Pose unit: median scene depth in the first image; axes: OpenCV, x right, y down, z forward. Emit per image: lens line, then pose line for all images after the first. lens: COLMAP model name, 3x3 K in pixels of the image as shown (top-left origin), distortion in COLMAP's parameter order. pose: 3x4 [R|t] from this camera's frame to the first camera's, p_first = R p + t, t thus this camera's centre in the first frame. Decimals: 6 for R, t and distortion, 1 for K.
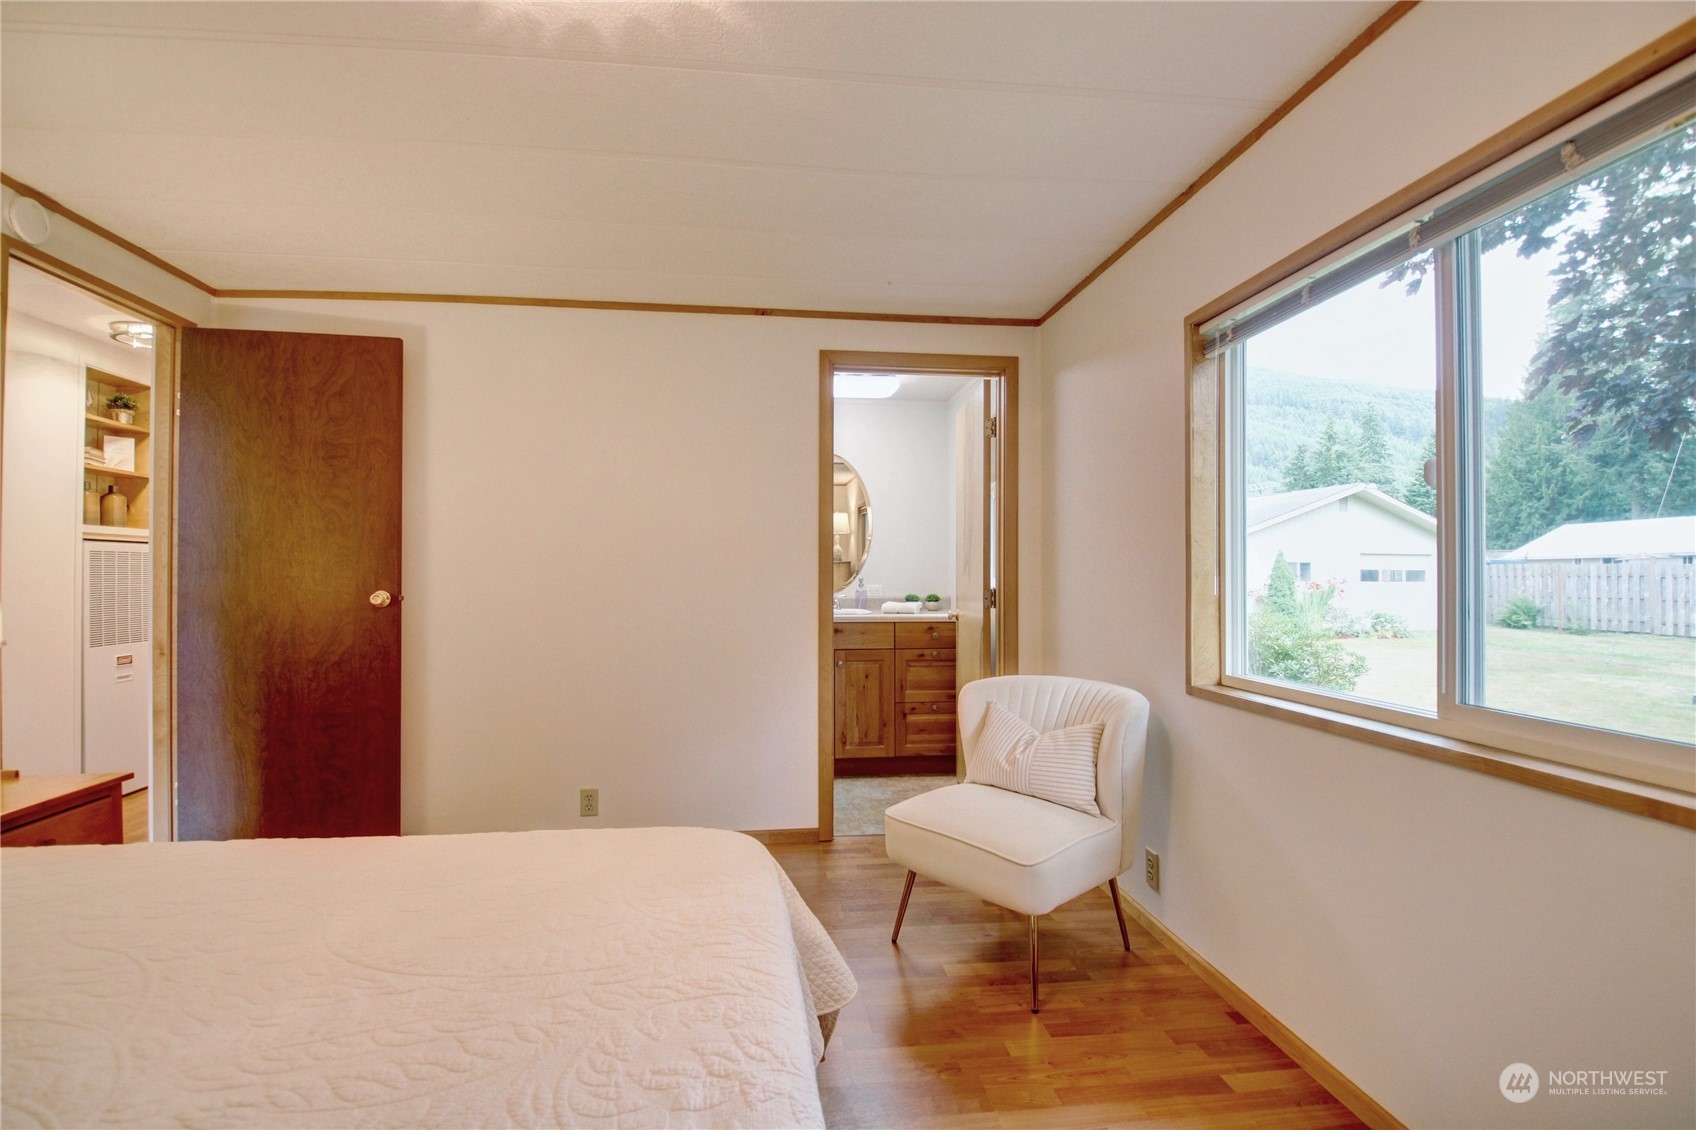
lens RADIAL K [[790.6, 0, 845.6], [0, 790.6, 565.2], [0, 0, 1]] dist [-0.016010, -0.000850]
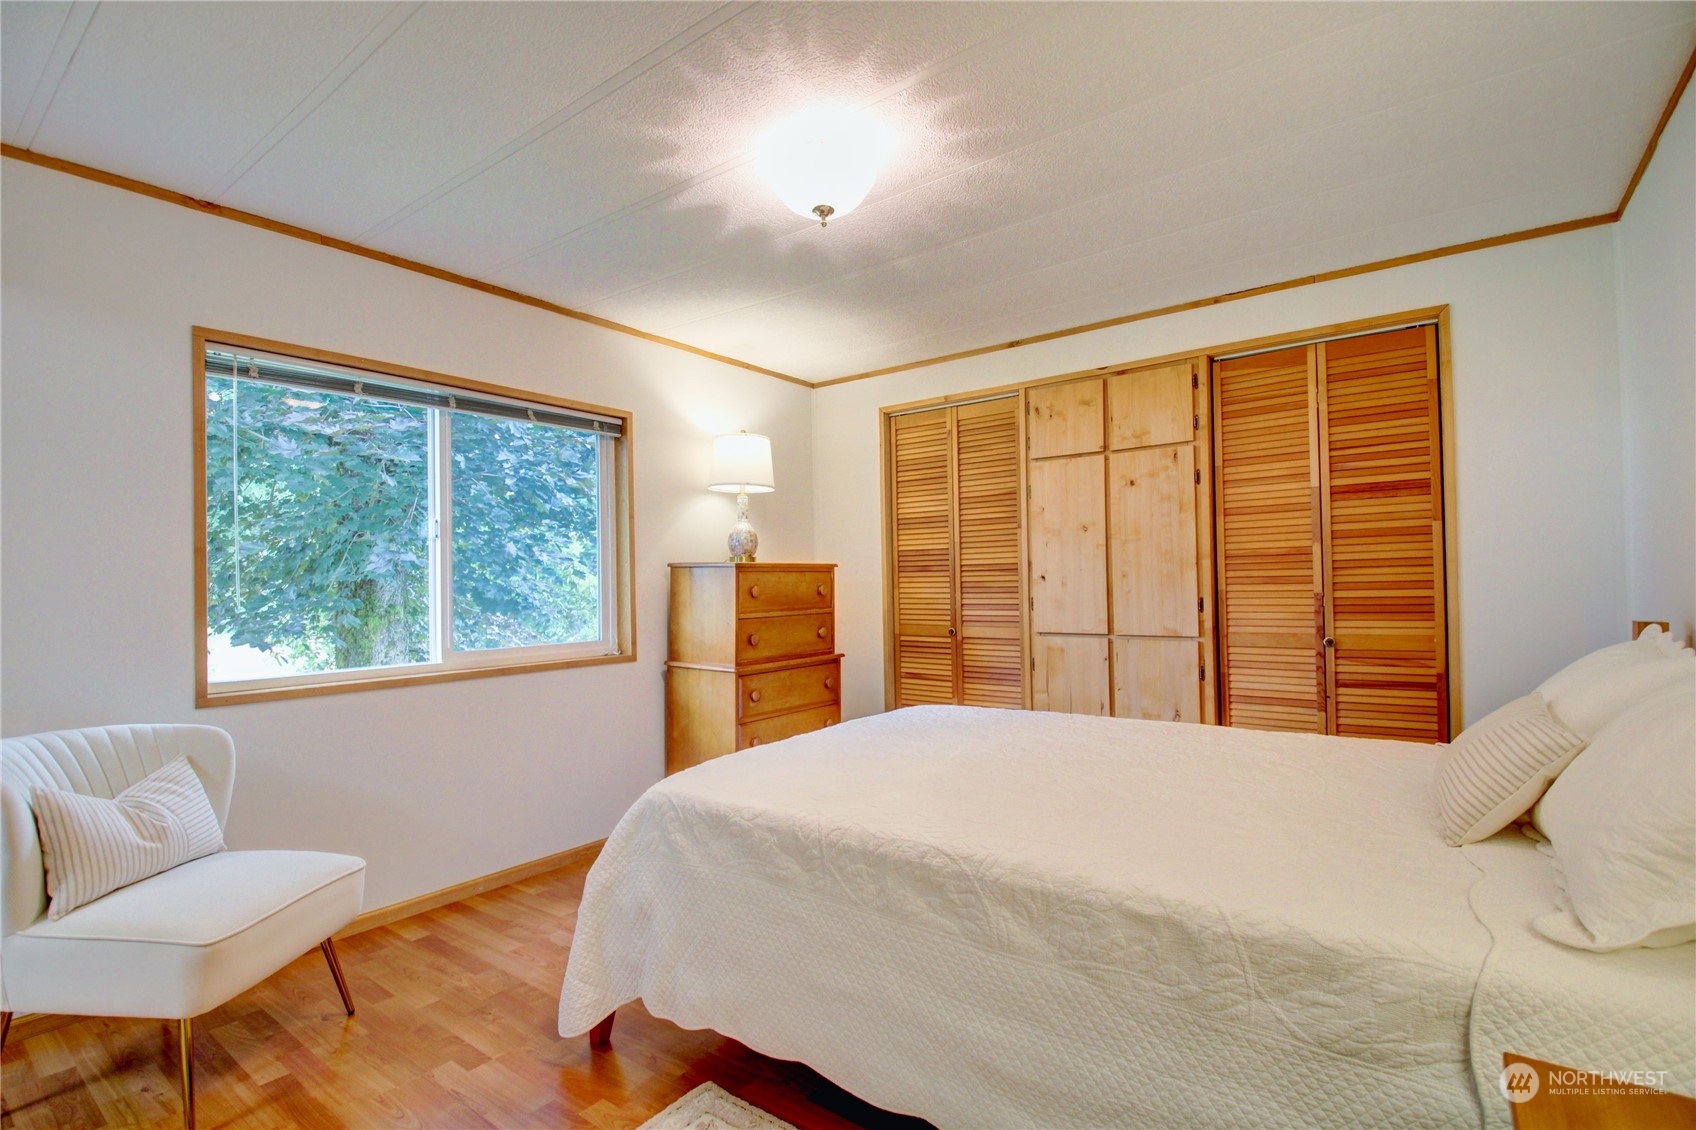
lens RADIAL K [[790.6, 0, 846.8], [0, 790.6, 570.6], [0, 0, 1]] dist [-0.016010, -0.000850]
pose [[-0.705541, 0.016382, 0.708480, -1.059895], [0.008124, 0.999854, -0.015029, 0.015700], [-0.708623, -0.004848, -0.705571, 1.419986]]
